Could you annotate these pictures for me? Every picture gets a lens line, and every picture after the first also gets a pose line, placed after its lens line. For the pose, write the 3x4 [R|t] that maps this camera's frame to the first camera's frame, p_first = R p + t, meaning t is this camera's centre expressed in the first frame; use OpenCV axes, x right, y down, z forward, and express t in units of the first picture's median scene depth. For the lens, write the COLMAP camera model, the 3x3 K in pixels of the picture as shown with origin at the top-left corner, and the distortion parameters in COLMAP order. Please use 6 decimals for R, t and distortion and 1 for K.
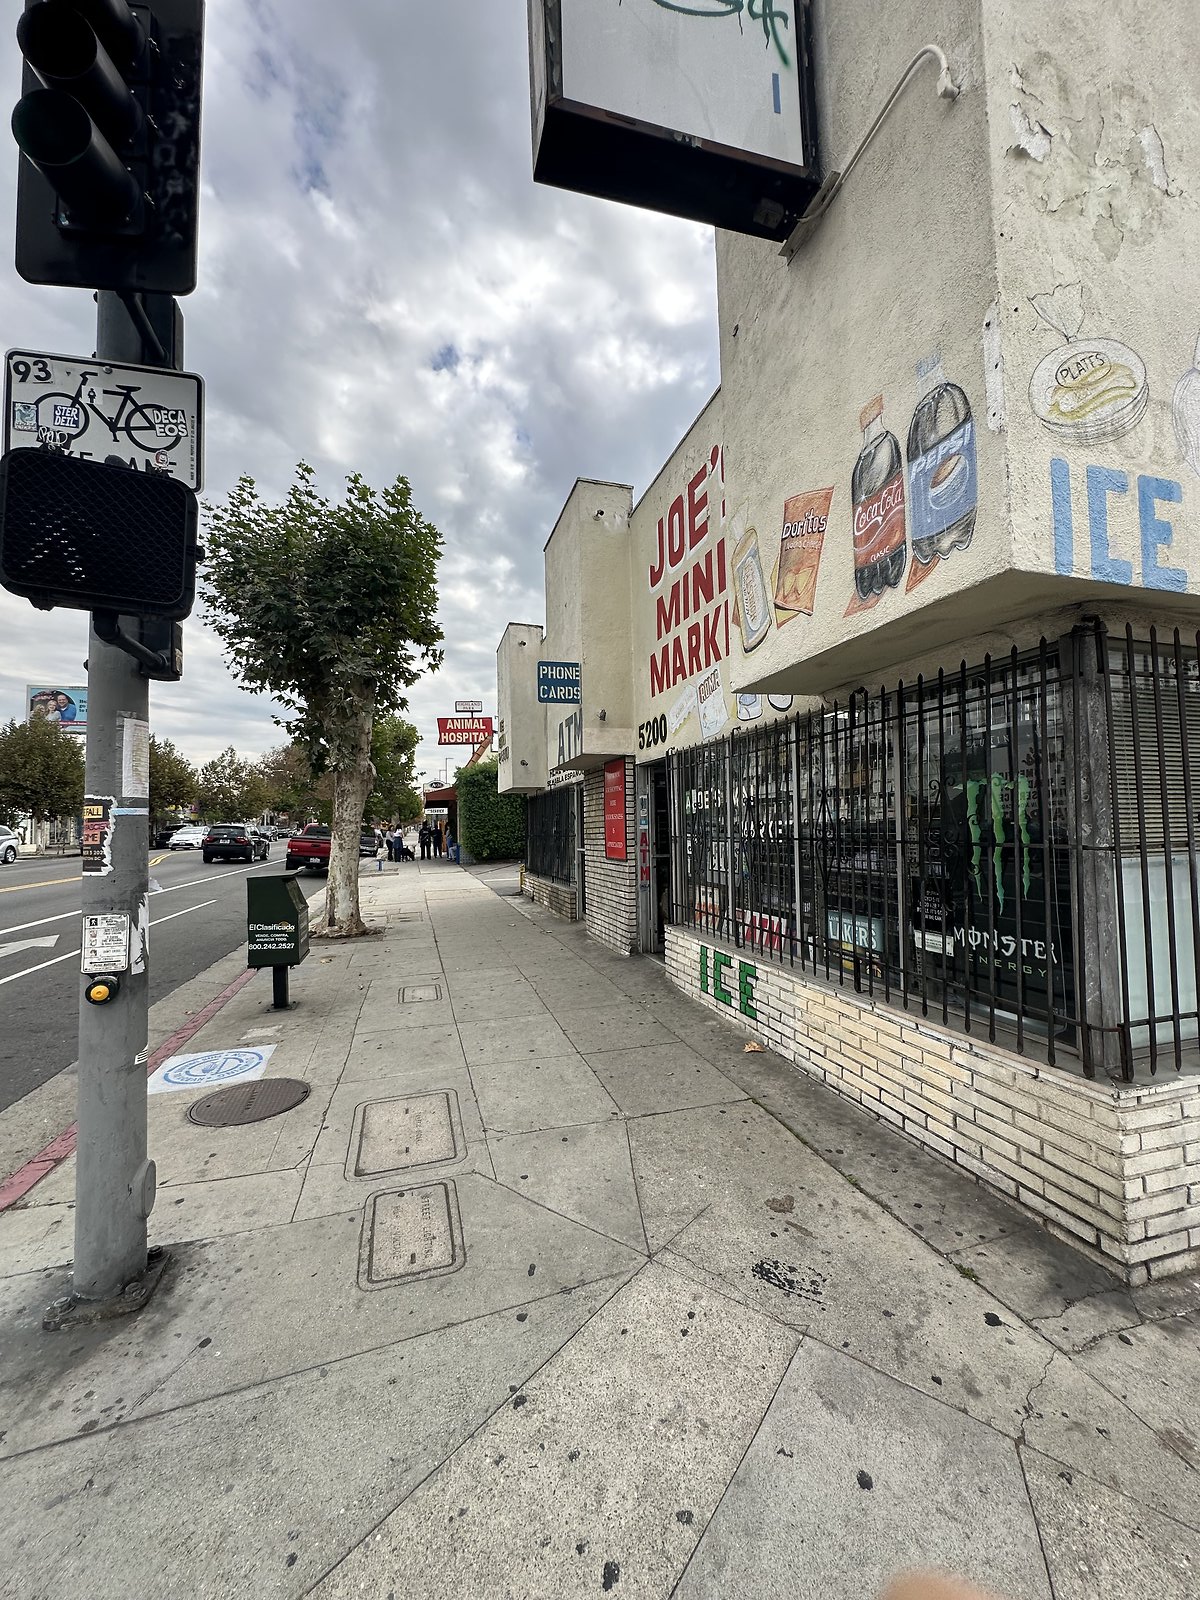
lens RADIAL K [[640.8, 0, 588.5], [0, 640.8, 808.2], [0, 0, 1]] dist [-0.003847, 0.000670]
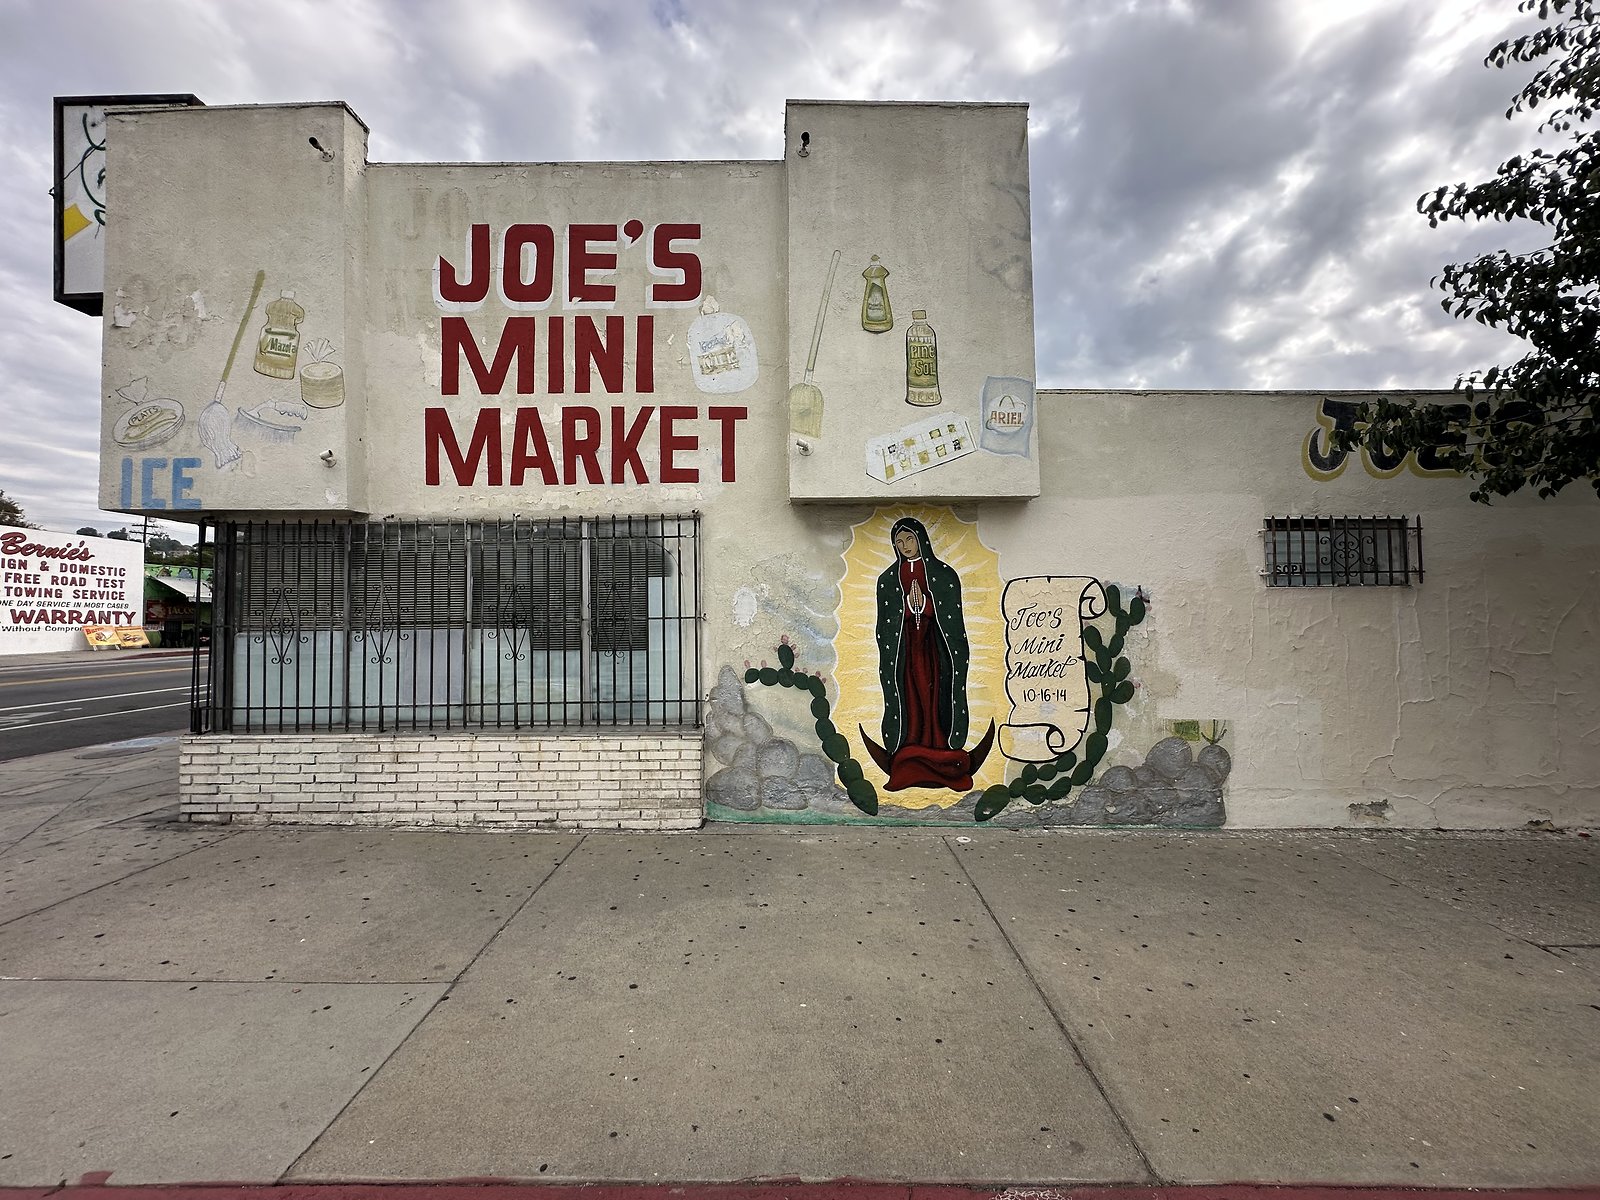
lens RADIAL K [[640.8, 0, 804.1], [0, 640.8, 594.0], [0, 0, 1]] dist [-0.003847, 0.000670]
pose [[0.962068, -0.002046, -0.272803, 3.432794], [0.005879, 0.999895, 0.013233, -0.064421], [0.272747, -0.014335, 0.961979, -0.523893]]
